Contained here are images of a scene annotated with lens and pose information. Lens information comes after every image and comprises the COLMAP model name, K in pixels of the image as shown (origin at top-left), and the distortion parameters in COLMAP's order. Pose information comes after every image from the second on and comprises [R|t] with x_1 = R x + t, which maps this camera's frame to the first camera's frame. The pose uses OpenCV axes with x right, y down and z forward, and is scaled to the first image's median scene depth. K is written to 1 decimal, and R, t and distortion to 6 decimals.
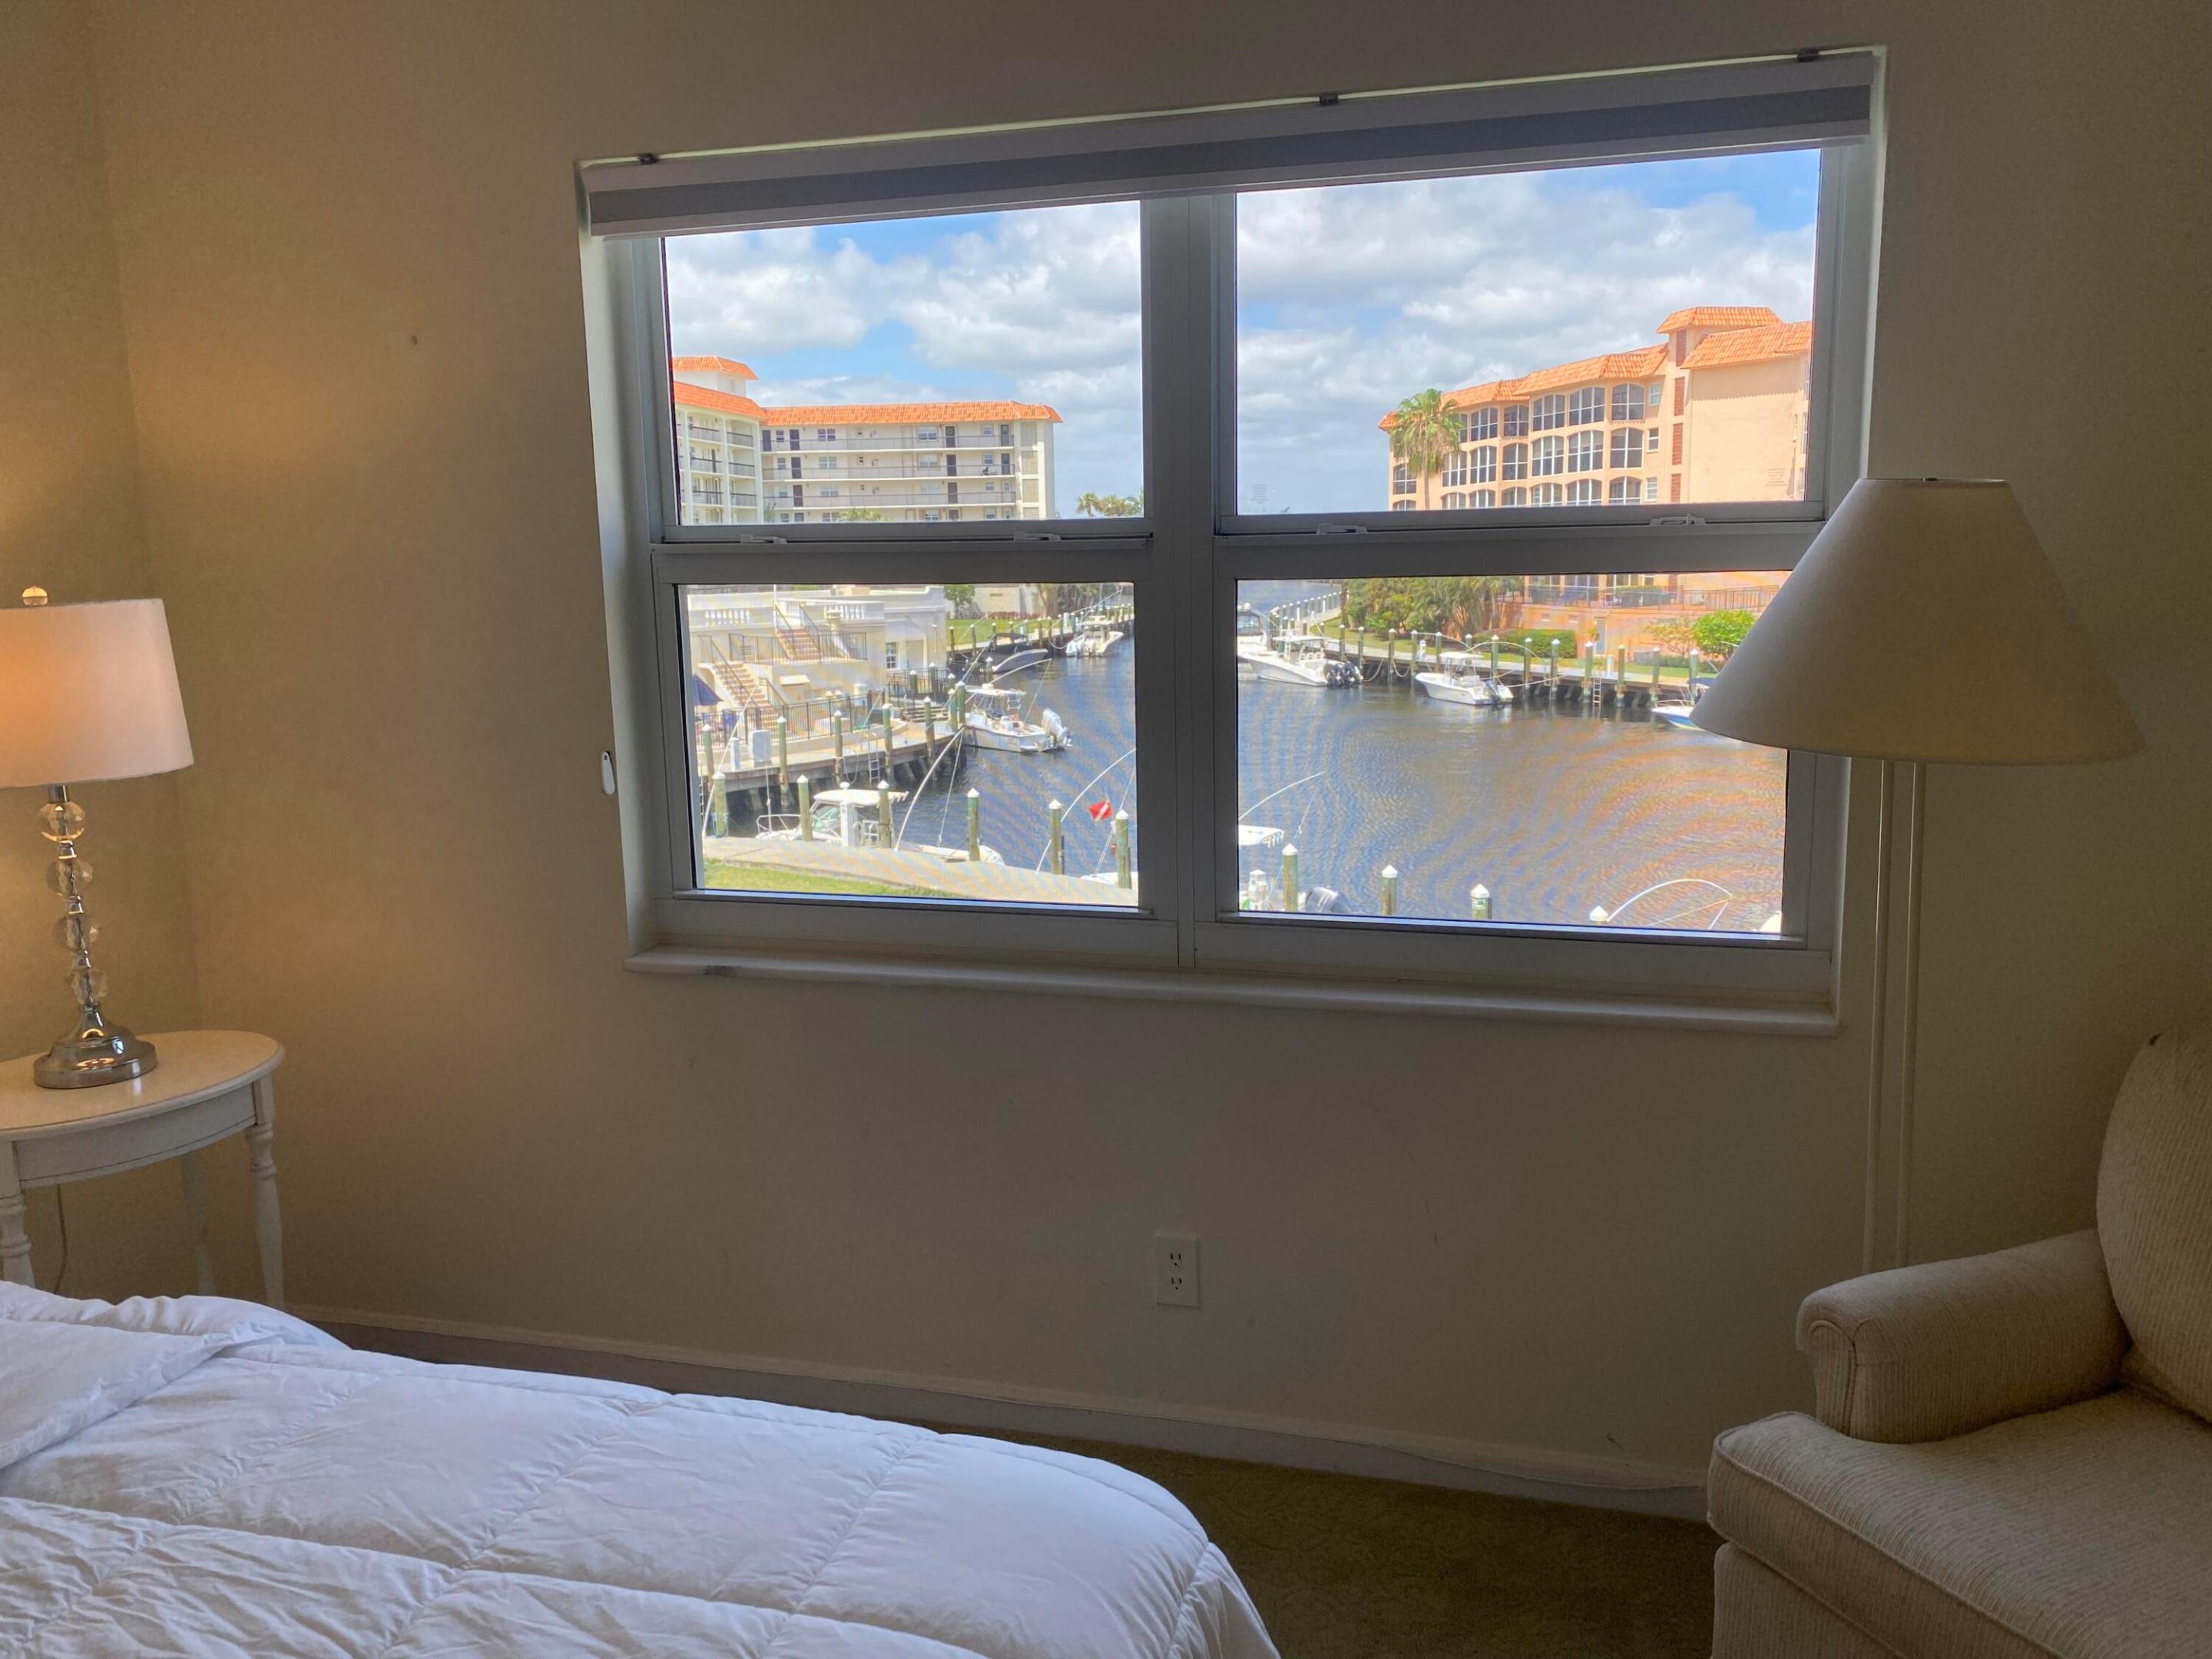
lens RADIAL K [[1625.6, 0, 1106.0], [0, 1625.6, 829.5], [0, 0, 1]] dist [0.107576, -0.180204]
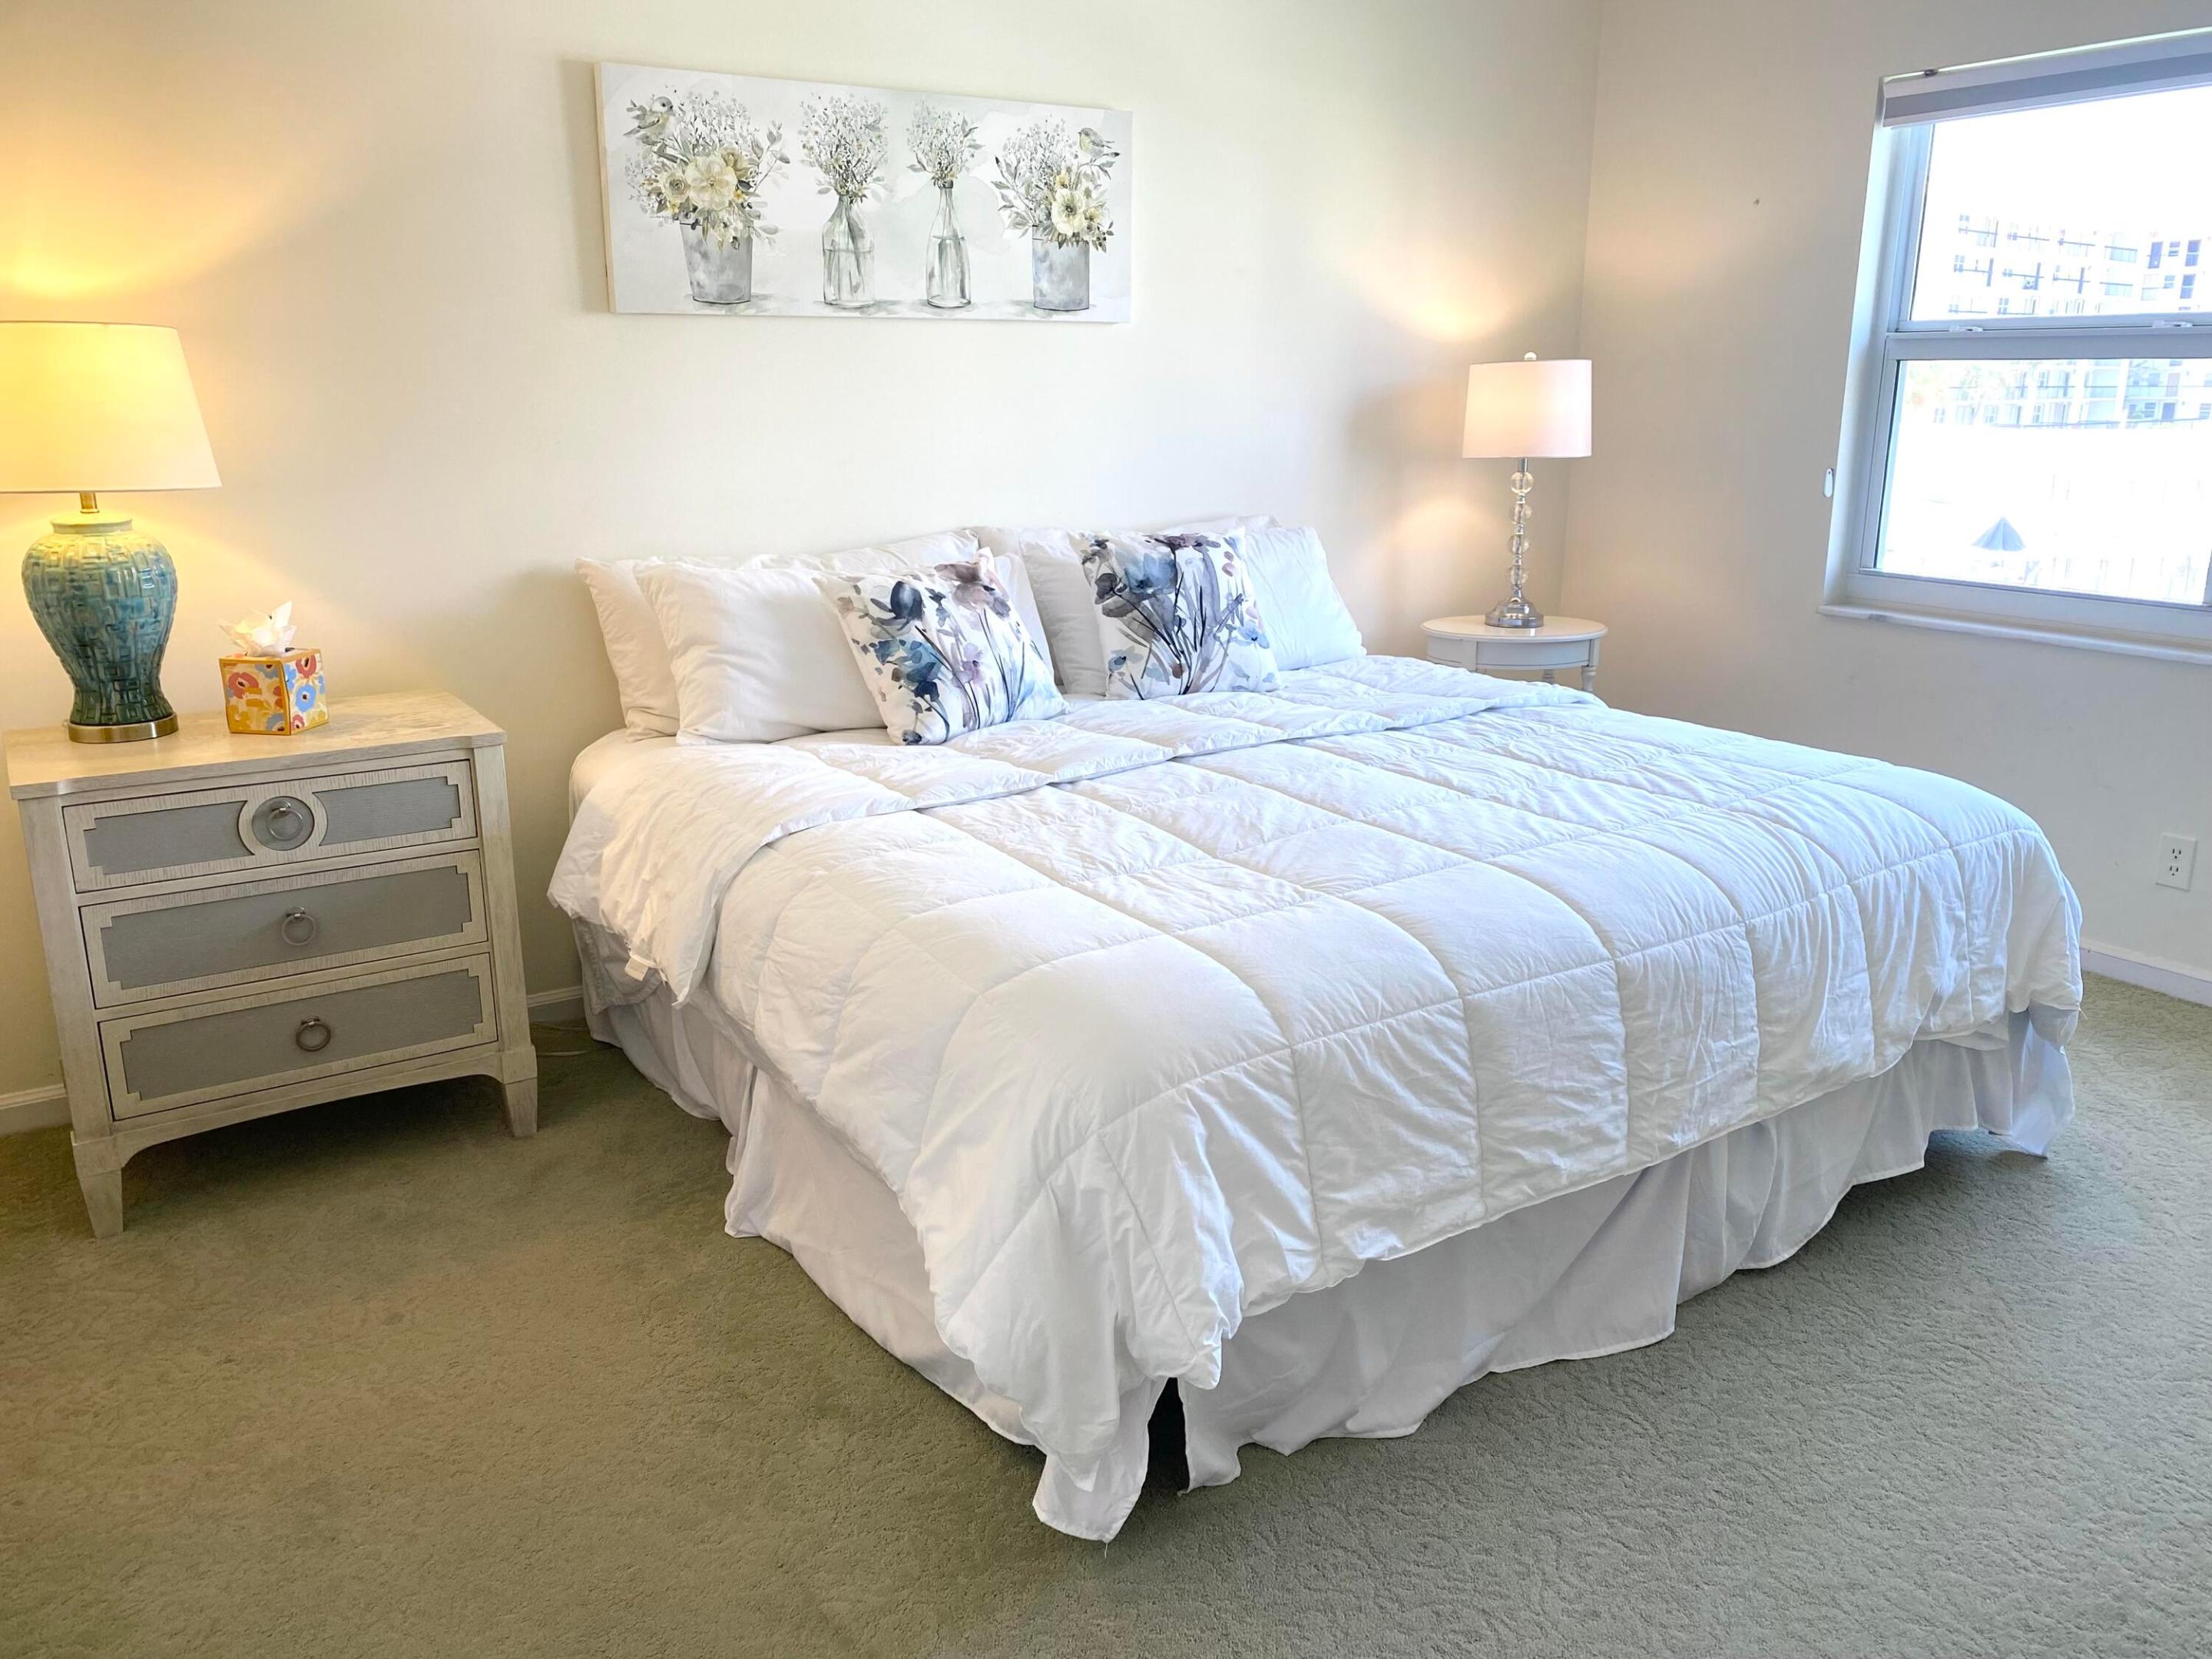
lens RADIAL K [[1674.4, 0, 1106.0], [0, 1674.4, 829.5], [0, 0, 1]] dist [0.004534, -0.001592]
pose [[0.738582, 0.188592, -0.647248, 0.294059], [-0.128822, 0.981865, 0.139091, 0.164583], [0.661741, -0.019350, 0.749482, -0.678669]]
